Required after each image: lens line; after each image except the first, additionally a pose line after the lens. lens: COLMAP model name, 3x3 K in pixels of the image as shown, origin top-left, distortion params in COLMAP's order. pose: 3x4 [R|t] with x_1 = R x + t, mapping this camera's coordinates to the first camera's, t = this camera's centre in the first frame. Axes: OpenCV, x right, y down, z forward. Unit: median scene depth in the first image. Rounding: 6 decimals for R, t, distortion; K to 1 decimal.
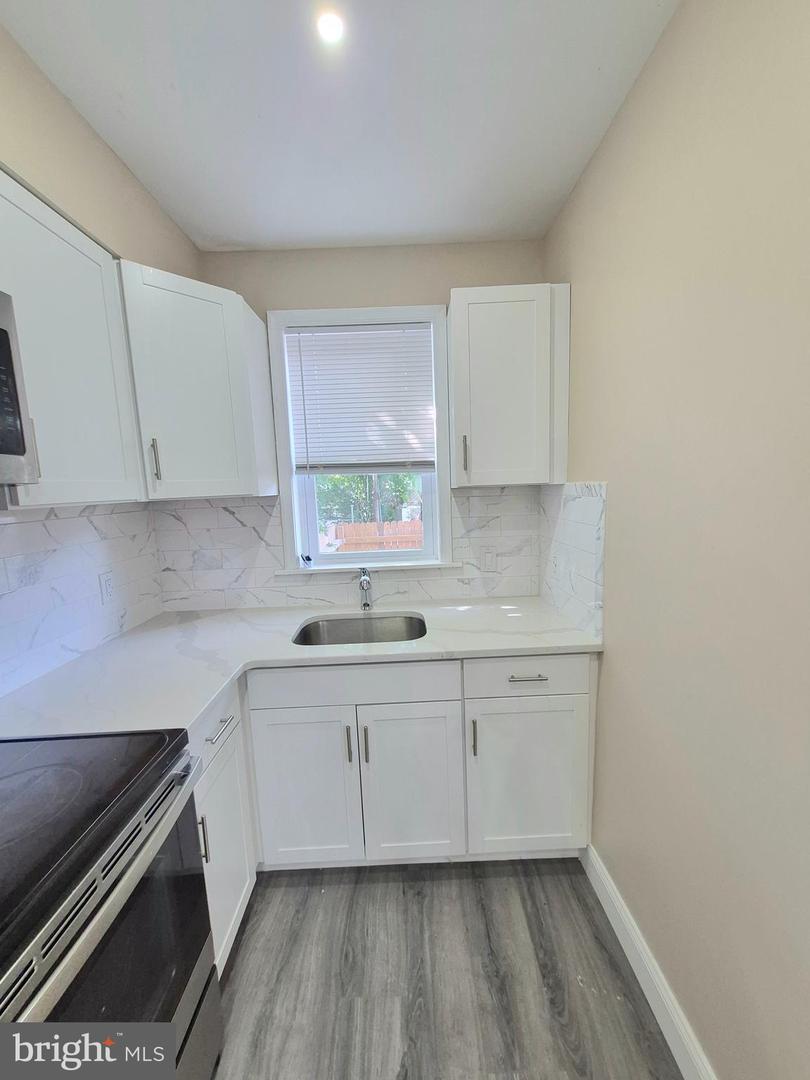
lens RADIAL K [[423.8, 0, 407.4], [0, 423.8, 540.4], [0, 0, 1]] dist [-0.000825, 0.000811]
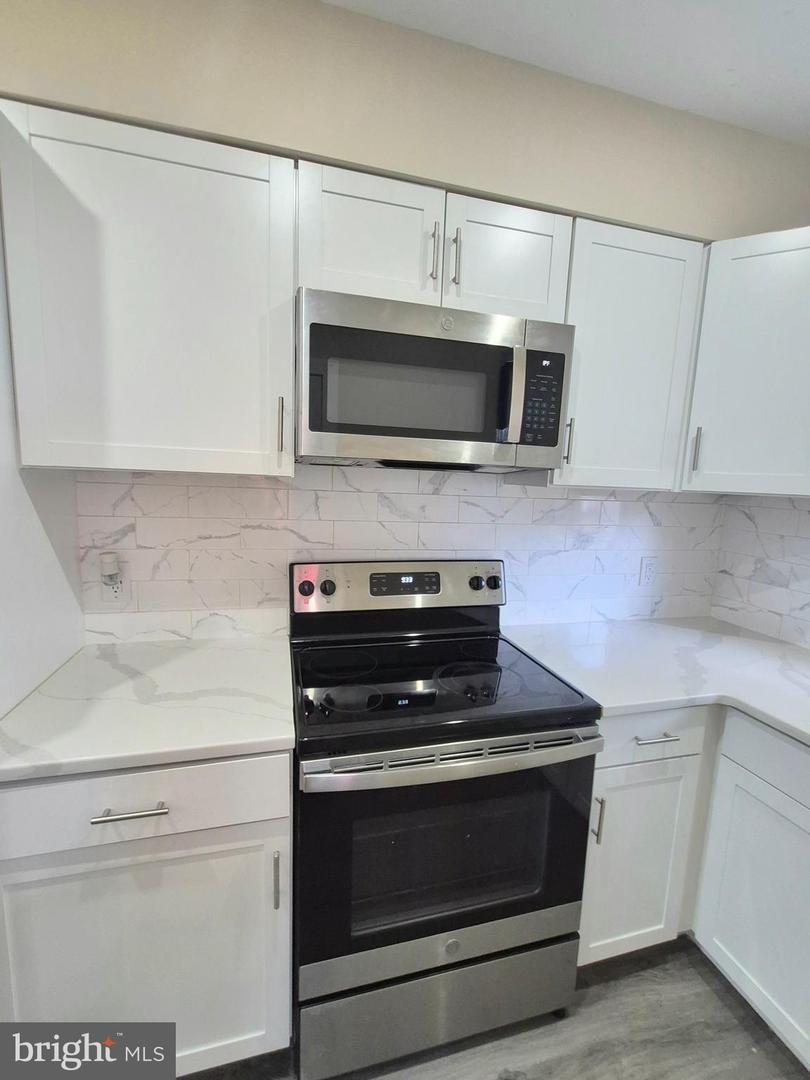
lens RADIAL K [[470.5, 0, 406.8], [0, 470.5, 540.4], [0, 0, 1]] dist [-0.000913, 0.000218]
pose [[0.250903, 0.182425, -0.950667, 0.206121], [-0.176413, 0.974253, 0.140392, -0.018088], [0.951801, 0.132485, 0.276625, 0.085477]]
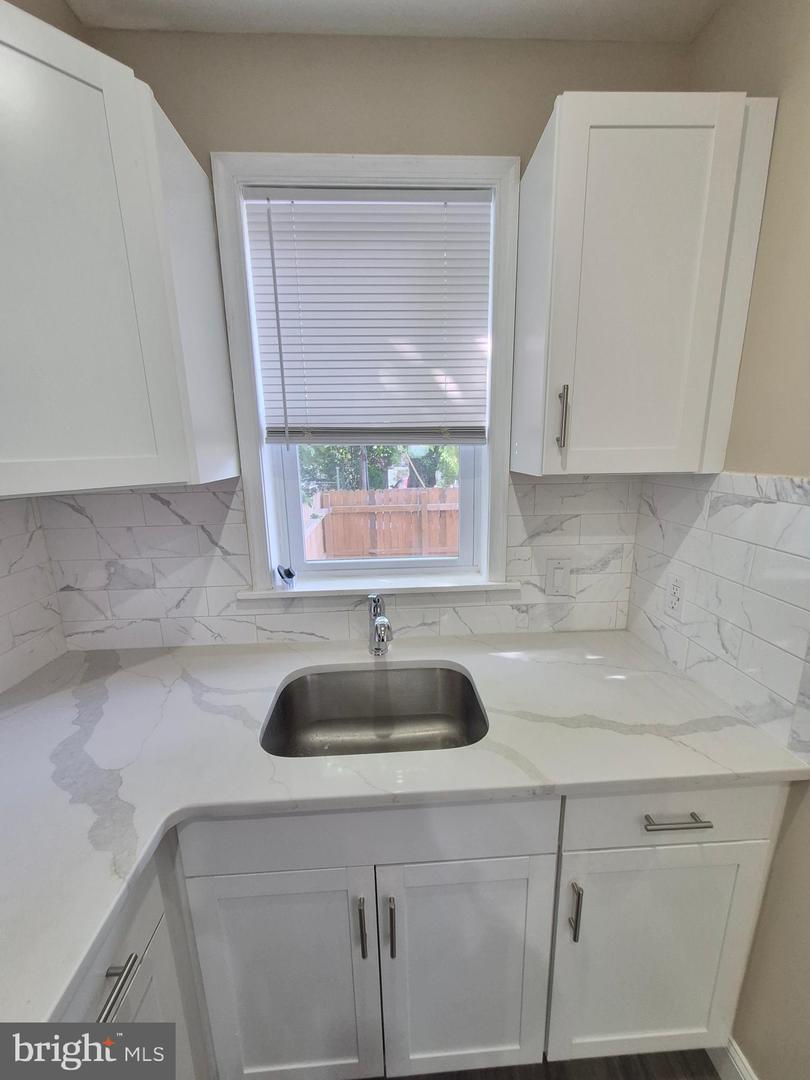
lens RADIAL K [[423.8, 0, 408.0], [0, 423.8, 543.8], [0, 0, 1]] dist [-0.000825, 0.000811]
pose [[0.999044, 0.013627, 0.041539, -0.081655], [-0.017763, 0.994740, 0.100884, -0.077348], [-0.039945, -0.101525, 0.994031, 0.364888]]
